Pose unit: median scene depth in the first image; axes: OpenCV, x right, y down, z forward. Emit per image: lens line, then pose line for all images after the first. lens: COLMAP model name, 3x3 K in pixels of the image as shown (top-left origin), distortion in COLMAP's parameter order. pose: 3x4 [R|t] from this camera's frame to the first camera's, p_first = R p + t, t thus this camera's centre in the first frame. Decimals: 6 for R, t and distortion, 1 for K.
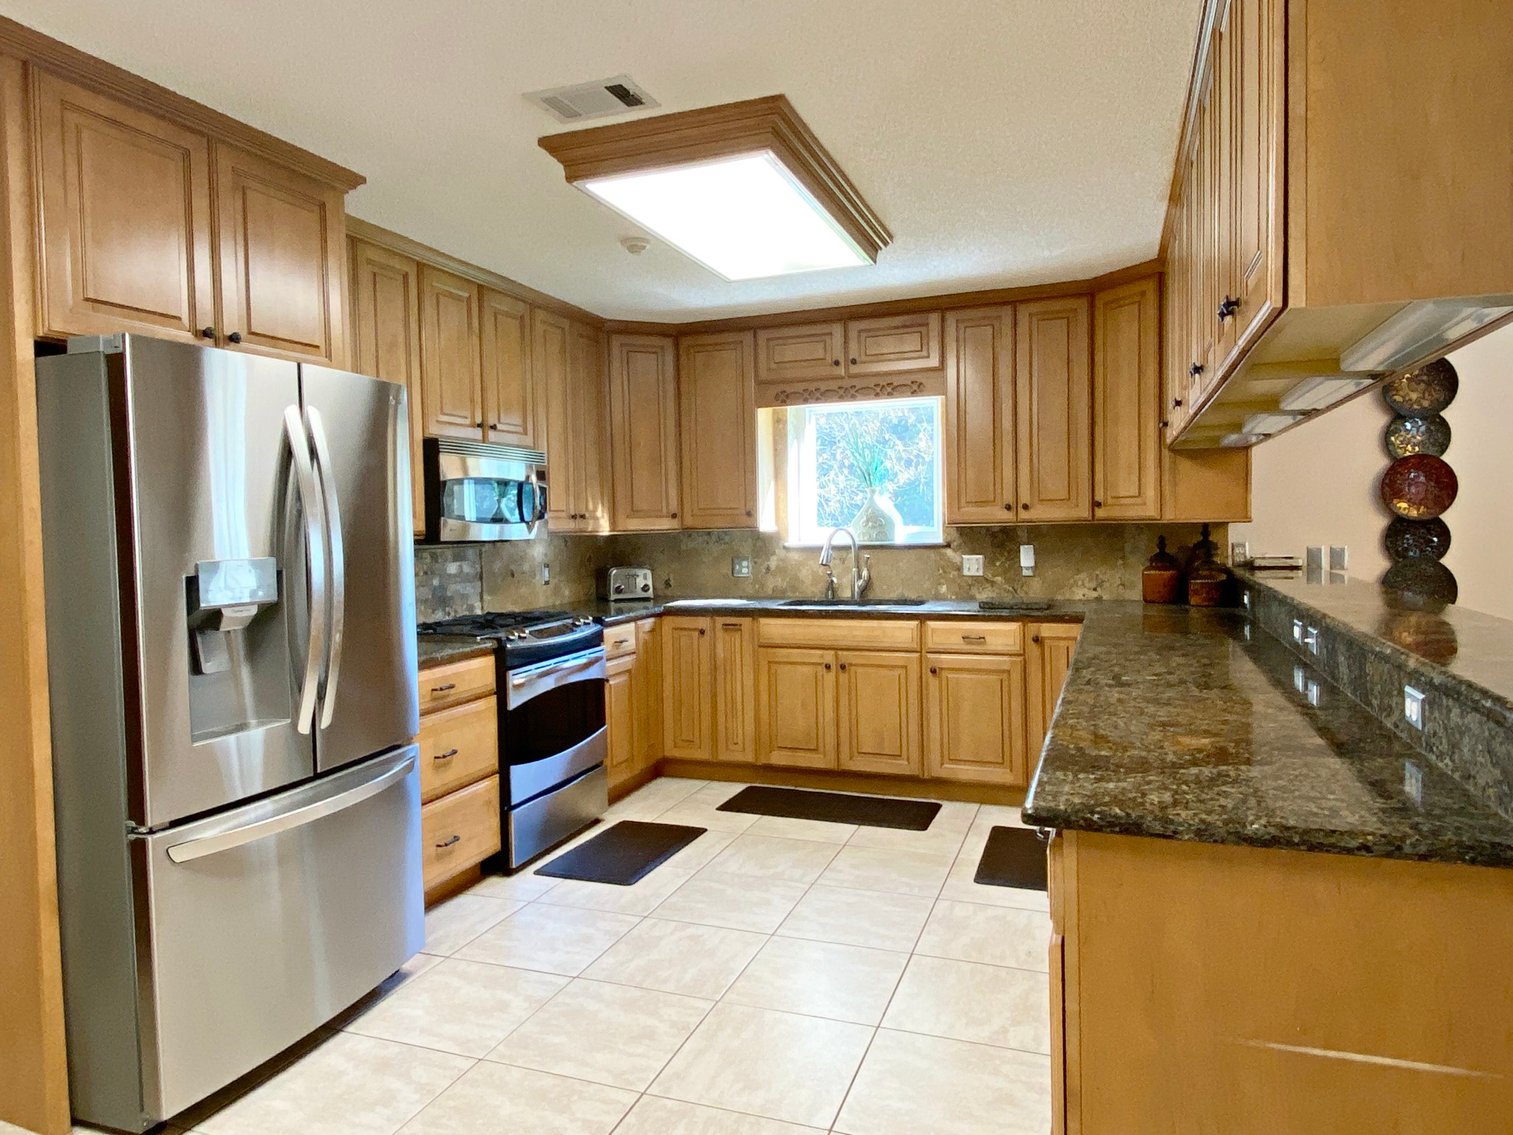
lens RADIAL K [[954.1, 0, 752.4], [0, 954.1, 554.0], [0, 0, 1]] dist [0.102698, -0.136599]
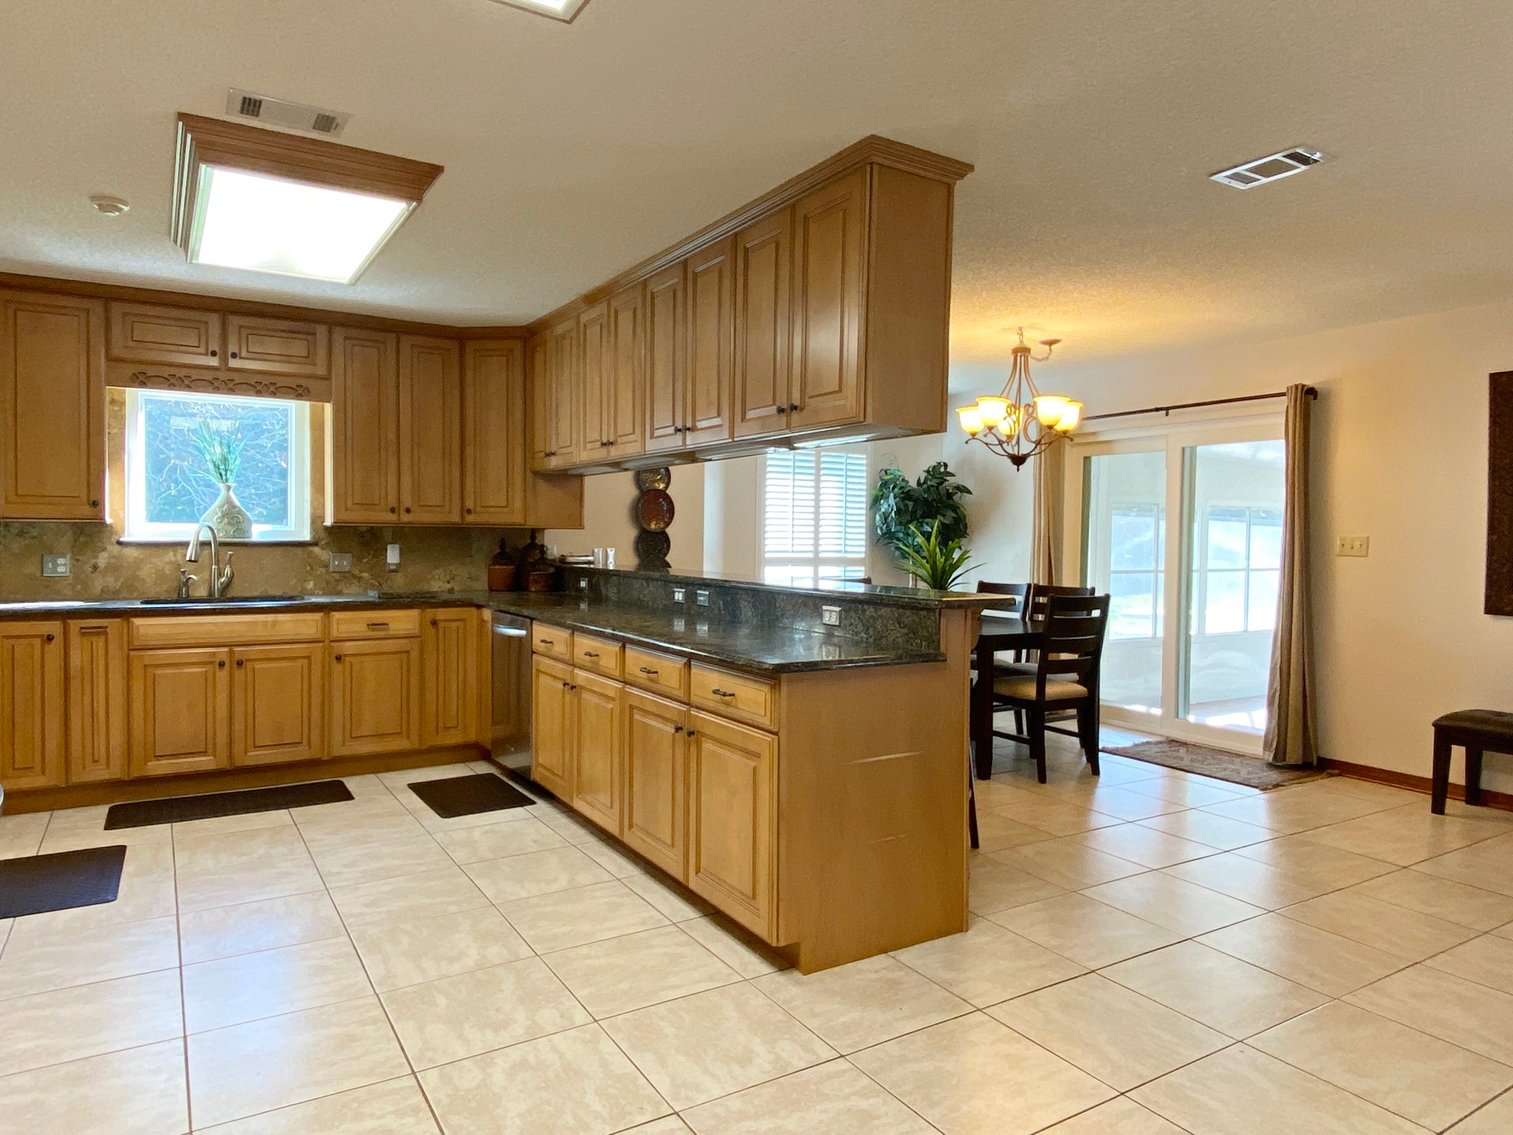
lens RADIAL K [[954.1, 0, 752.4], [0, 954.1, 554.0], [0, 0, 1]] dist [0.102698, -0.136599]
pose [[0.616135, 0.011449, 0.787558, -0.380402], [0.002158, 0.999866, -0.016223, 0.023429], [-0.787638, 0.011695, 0.616027, -0.039681]]
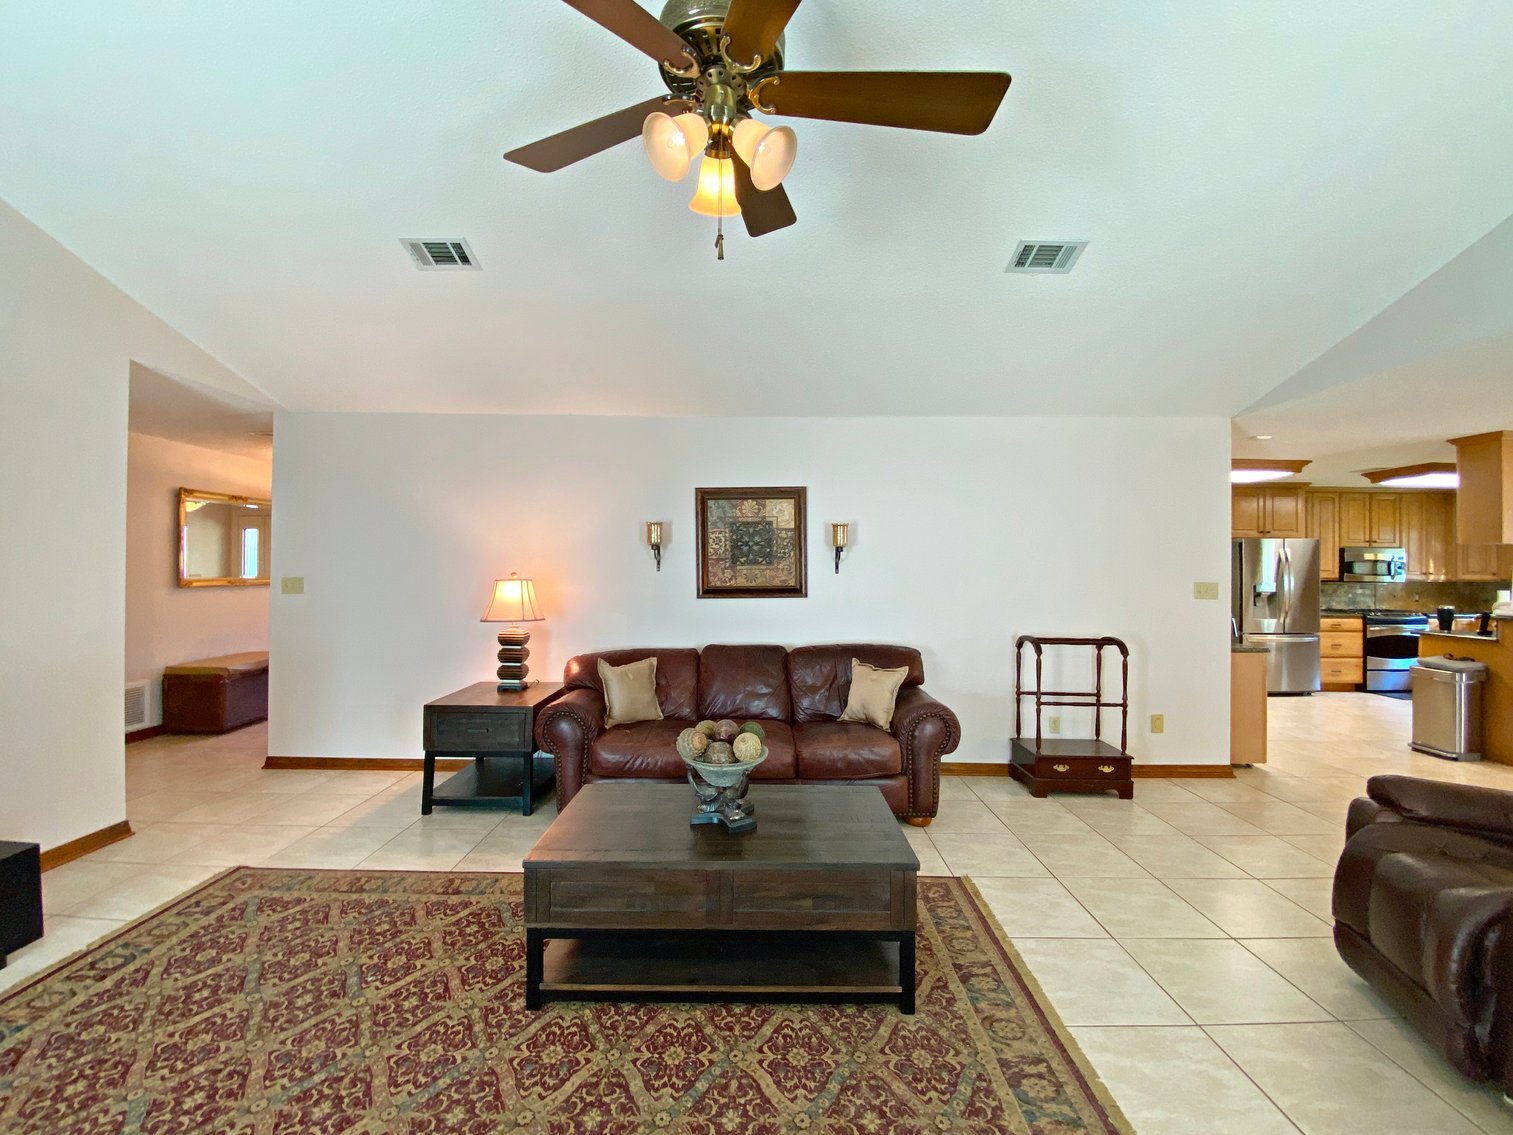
lens RADIAL K [[611.9, 0, 744.2], [0, 611.9, 562.8], [0, 0, 1]] dist [0.020559, -0.020171]
pose [[0.337415, 0.012784, -0.941269, 0.721042], [-0.043335, 0.999059, -0.001965, 0.012791], [0.940358, 0.041453, 0.337652, -1.212812]]
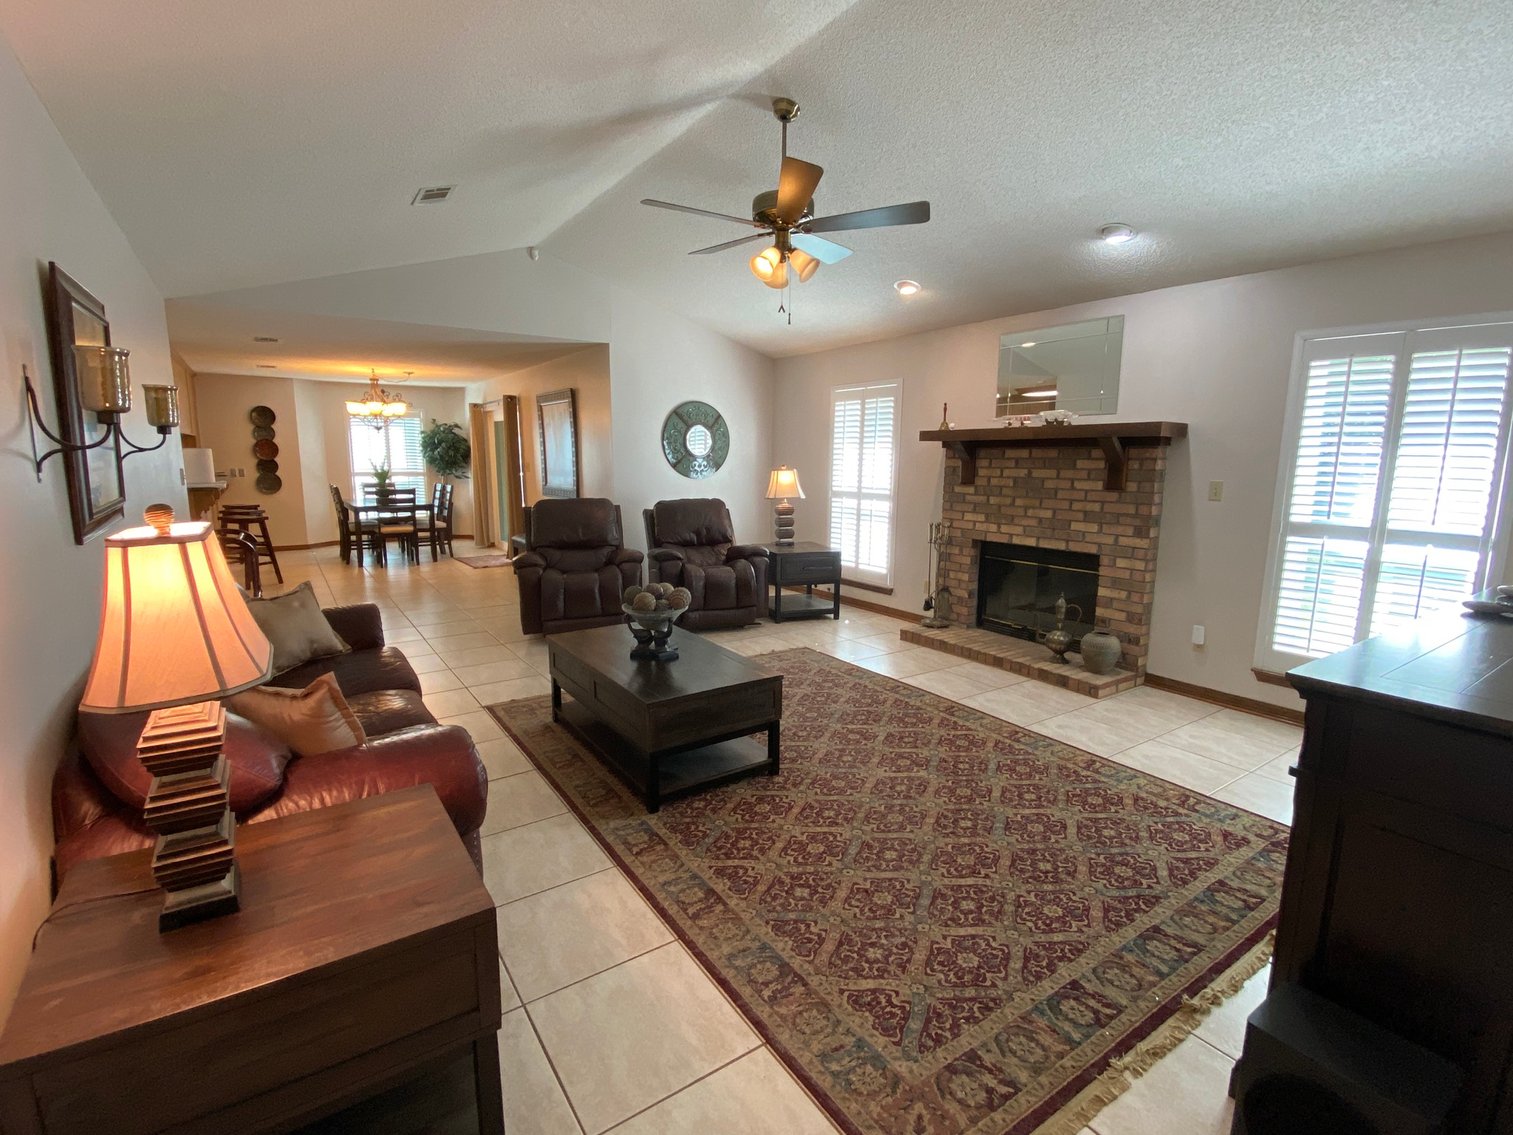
lens RADIAL K [[688.2, 0, 734.9], [0, 688.2, 564.3], [0, 0, 1]] dist [0.001676, -0.000263]
pose [[0.597290, -0.109516, 0.794513, -0.244406], [0.009999, 0.991573, 0.129161, 0.024504], [-0.801963, -0.069202, 0.593352, -1.547972]]
